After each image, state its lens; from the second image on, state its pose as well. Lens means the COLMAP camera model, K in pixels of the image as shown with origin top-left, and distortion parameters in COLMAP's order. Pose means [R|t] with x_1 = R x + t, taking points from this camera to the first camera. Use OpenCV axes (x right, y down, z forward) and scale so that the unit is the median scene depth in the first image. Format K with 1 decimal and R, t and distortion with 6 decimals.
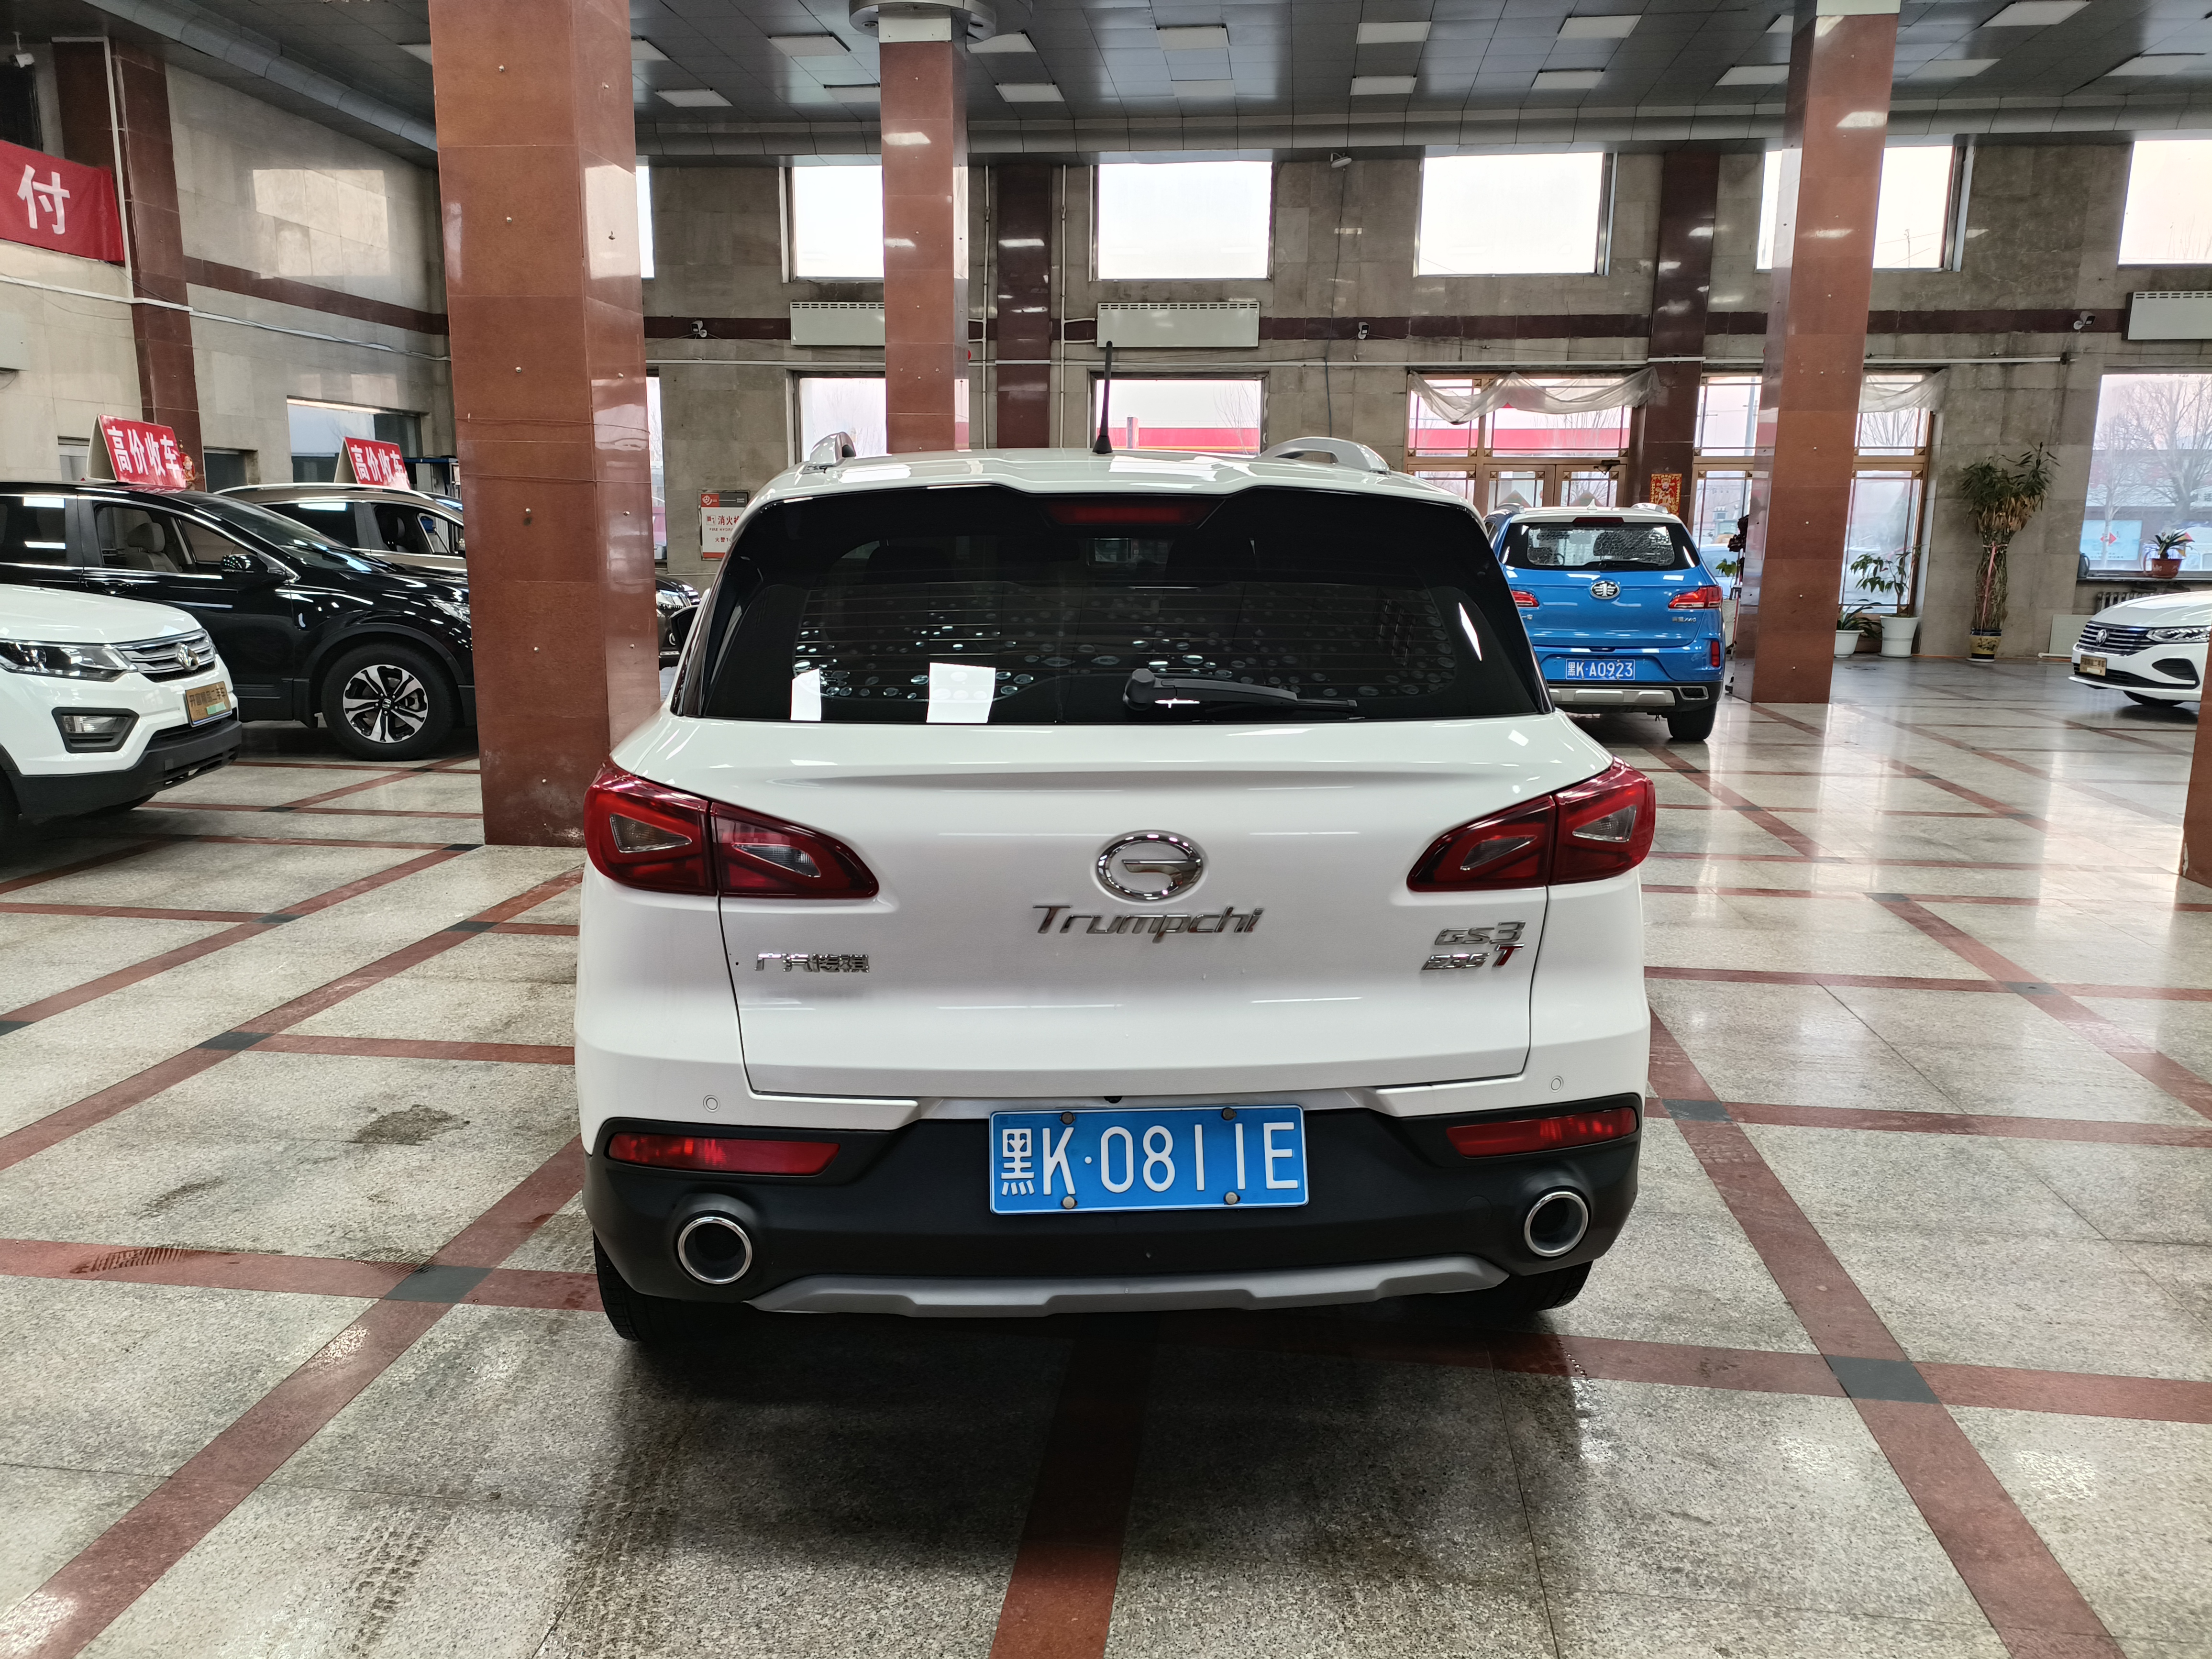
lens RADIAL K [[1620.9, 0, 1099.0], [0, 1620.9, 842.0], [0, 0, 1]] dist [0.068127, -0.057753]
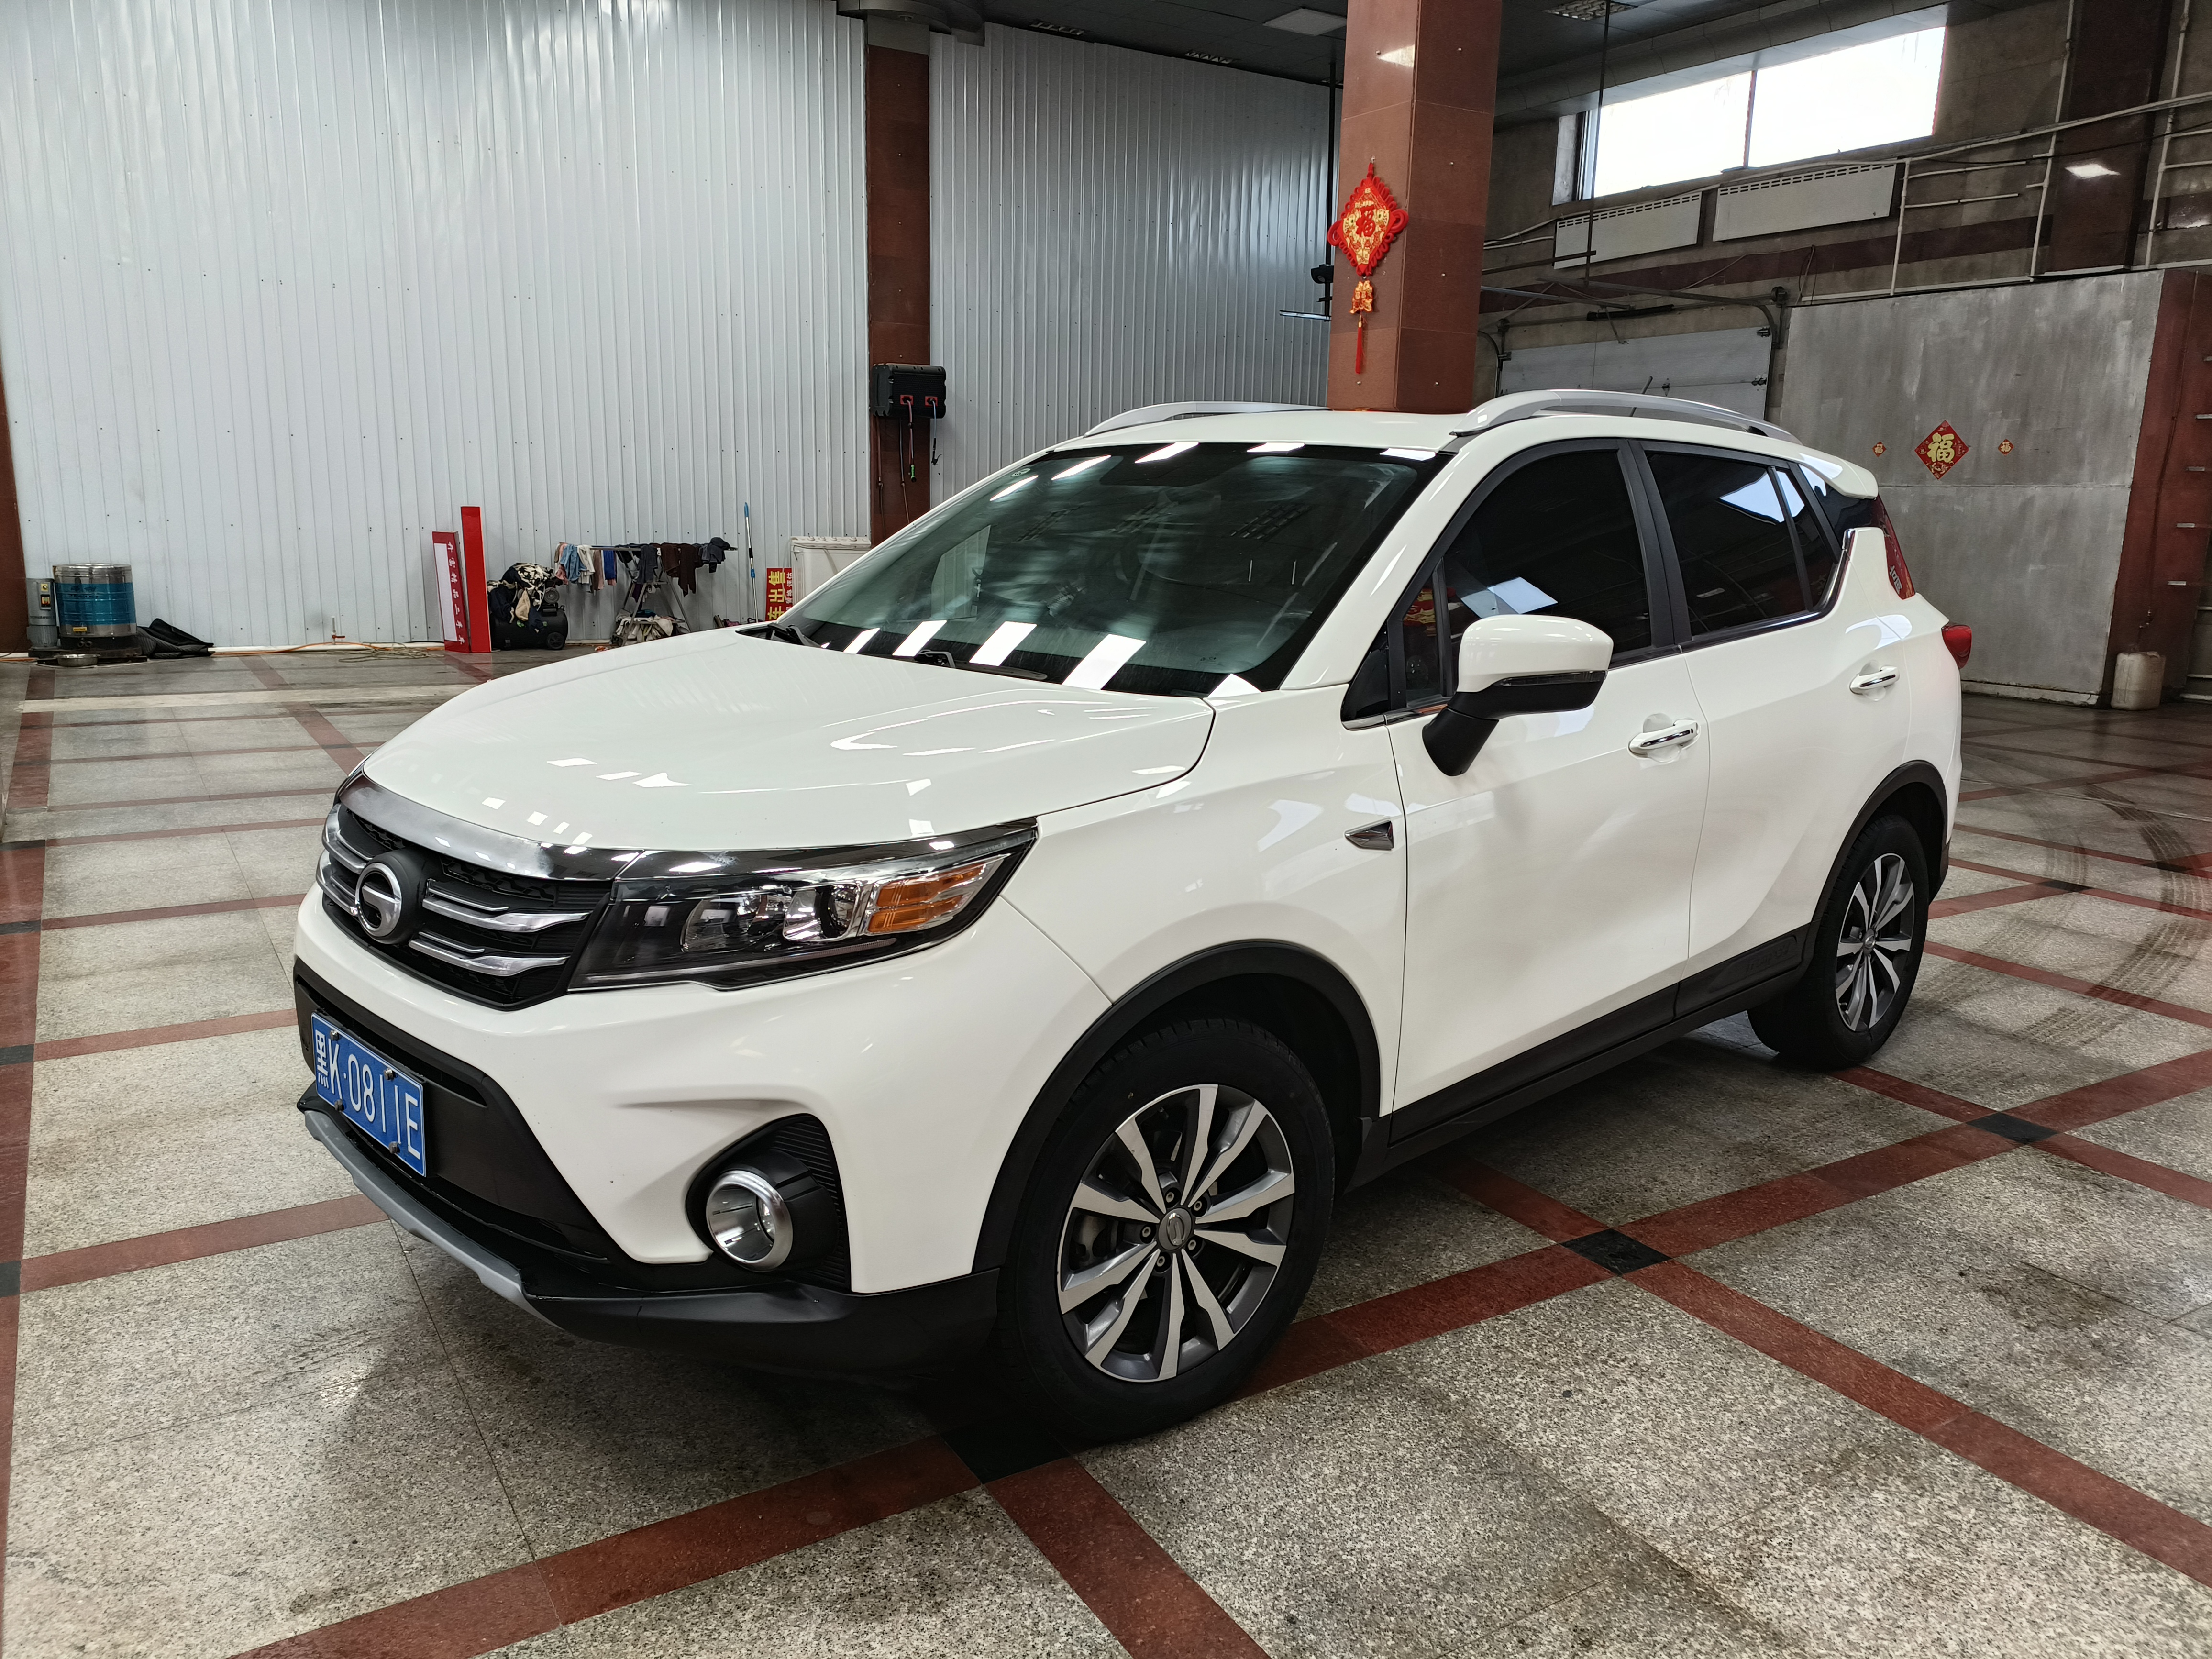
lens RADIAL K [[1620.9, 0, 1107.7], [0, 1620.9, 817.2], [0, 0, 1]] dist [0.068127, -0.057753]
pose [[-0.623287, -0.175885, 0.761956, -0.205303], [0.124771, 0.939527, 0.318938, -0.097233], [-0.771975, 0.293861, -0.563650, 0.502572]]
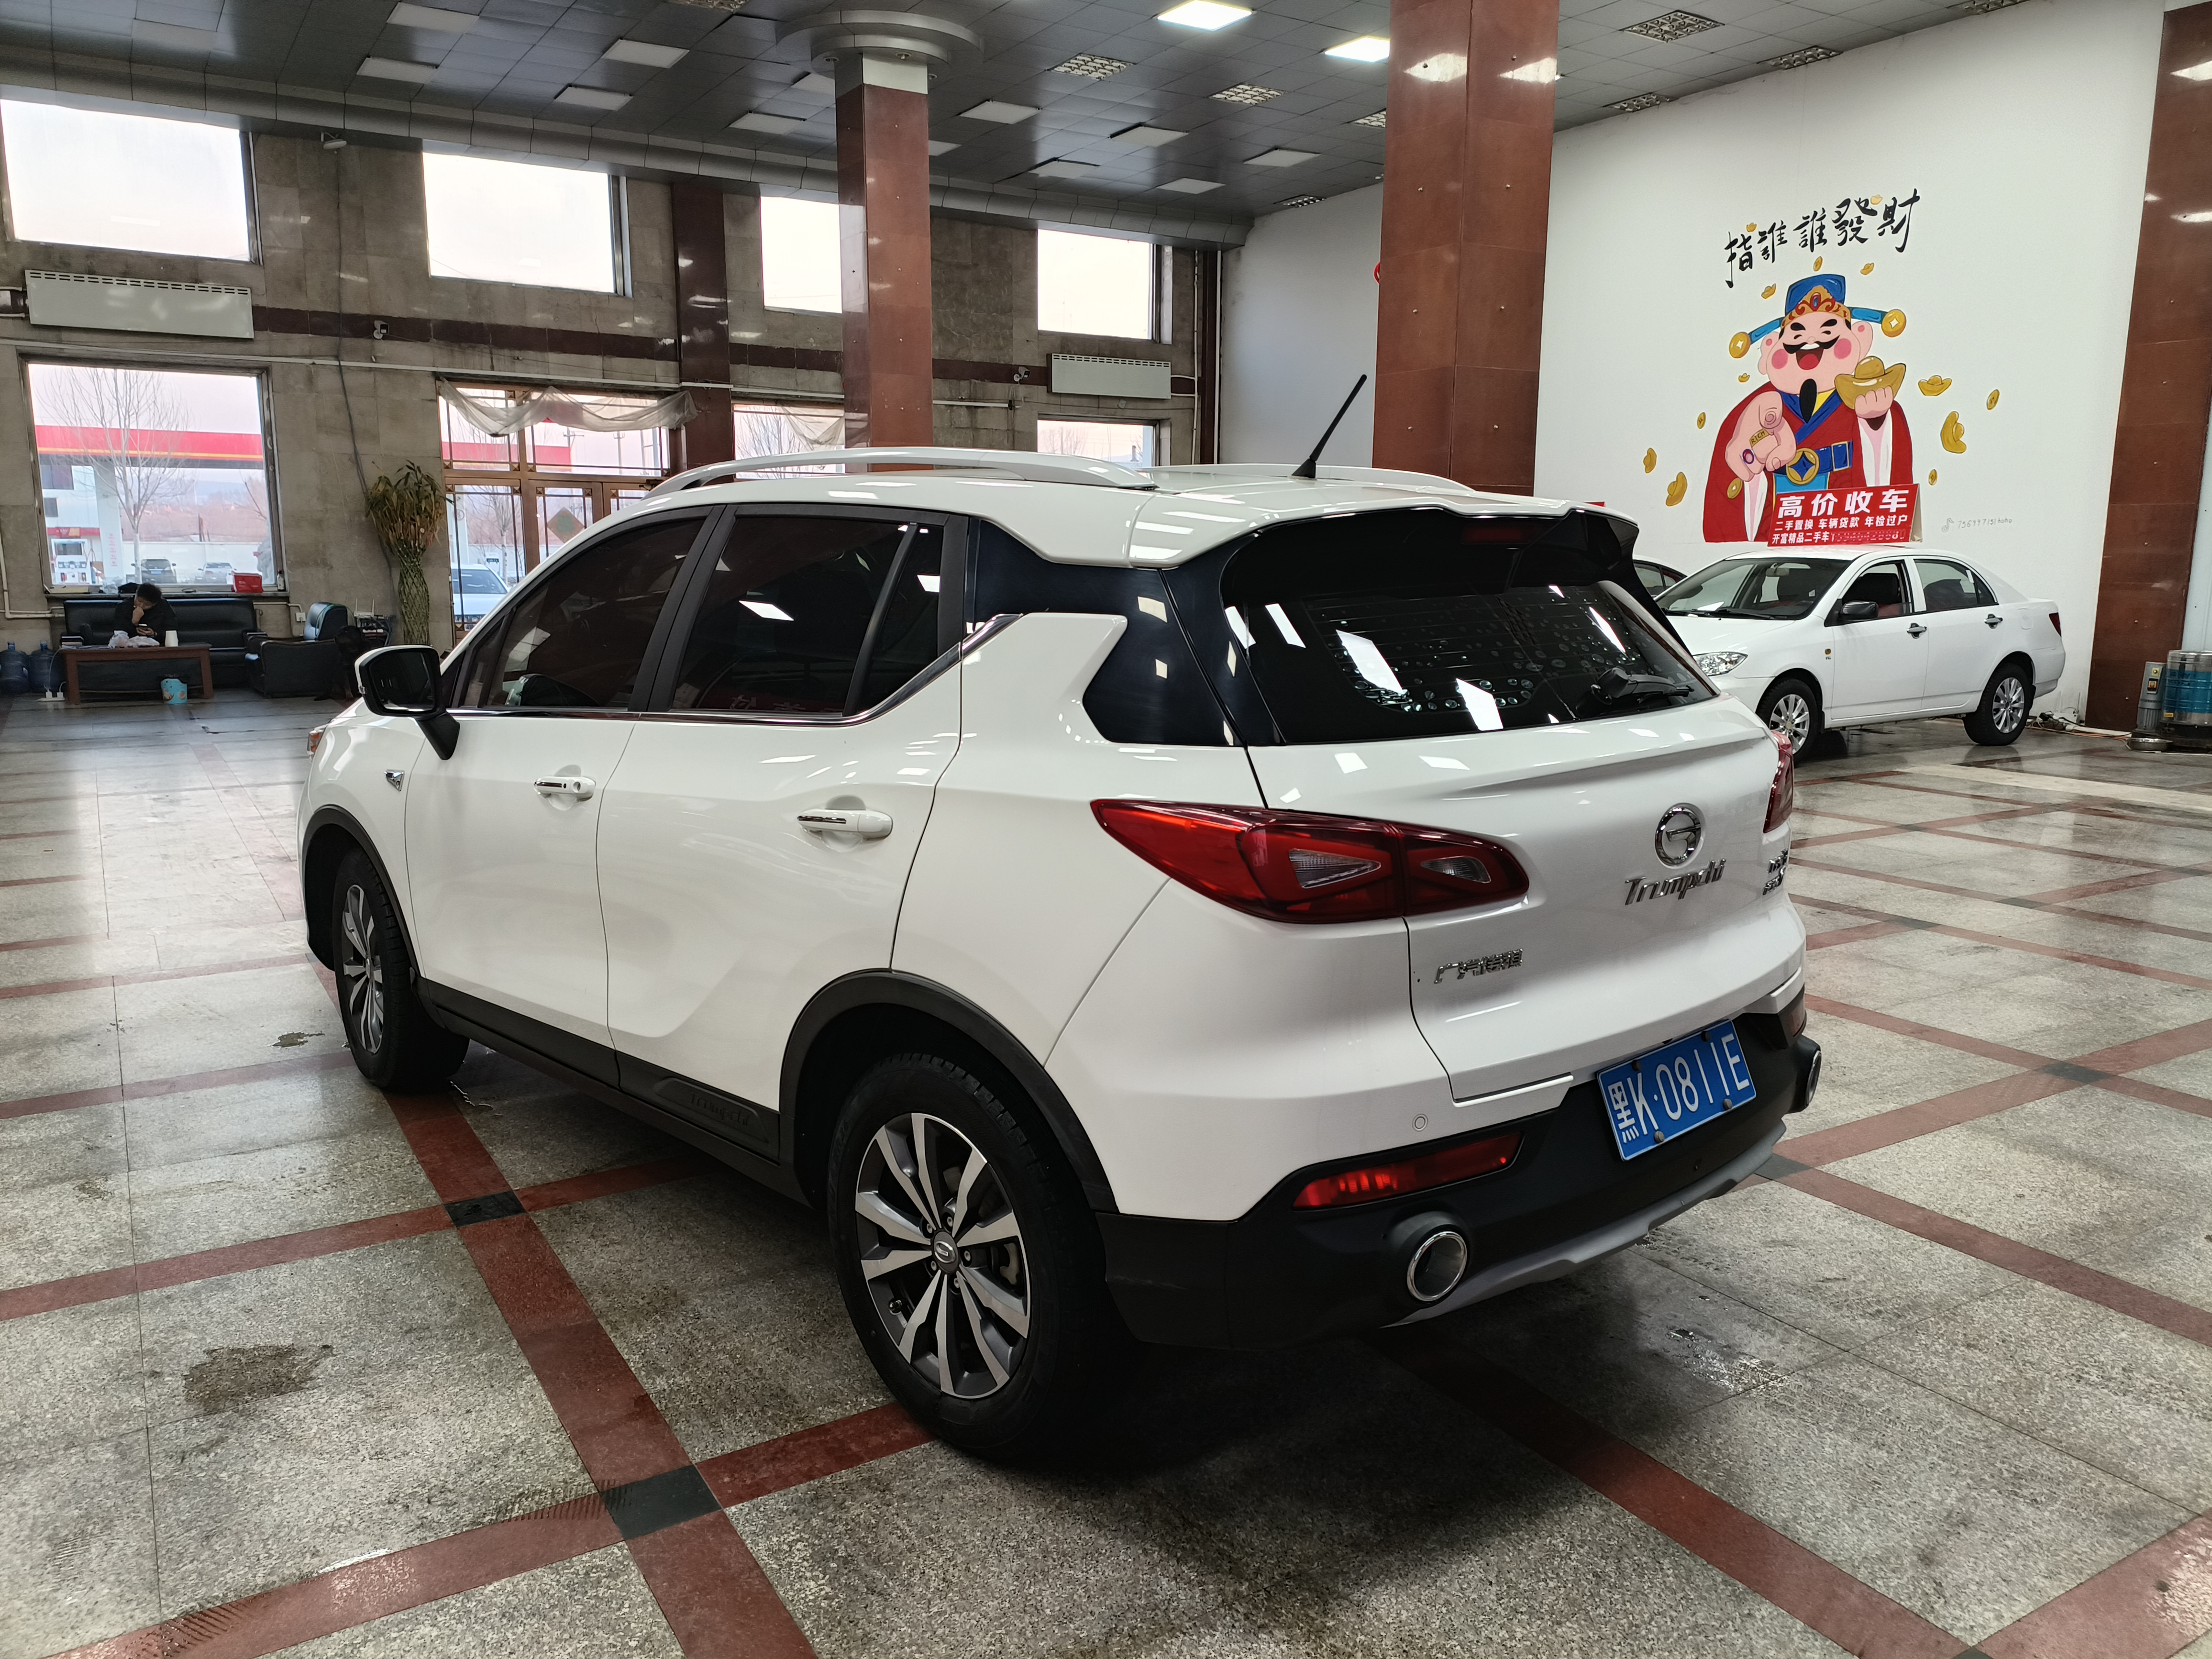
lens RADIAL K [[1620.9, 0, 1105.9], [0, 1620.9, 838.3], [0, 0, 1]] dist [0.068127, -0.057753]
pose [[0.781407, -0.118163, 0.612732, -0.161898], [0.125675, 0.991588, 0.030952, -0.011312], [-0.611235, 0.052819, 0.789685, 0.052271]]
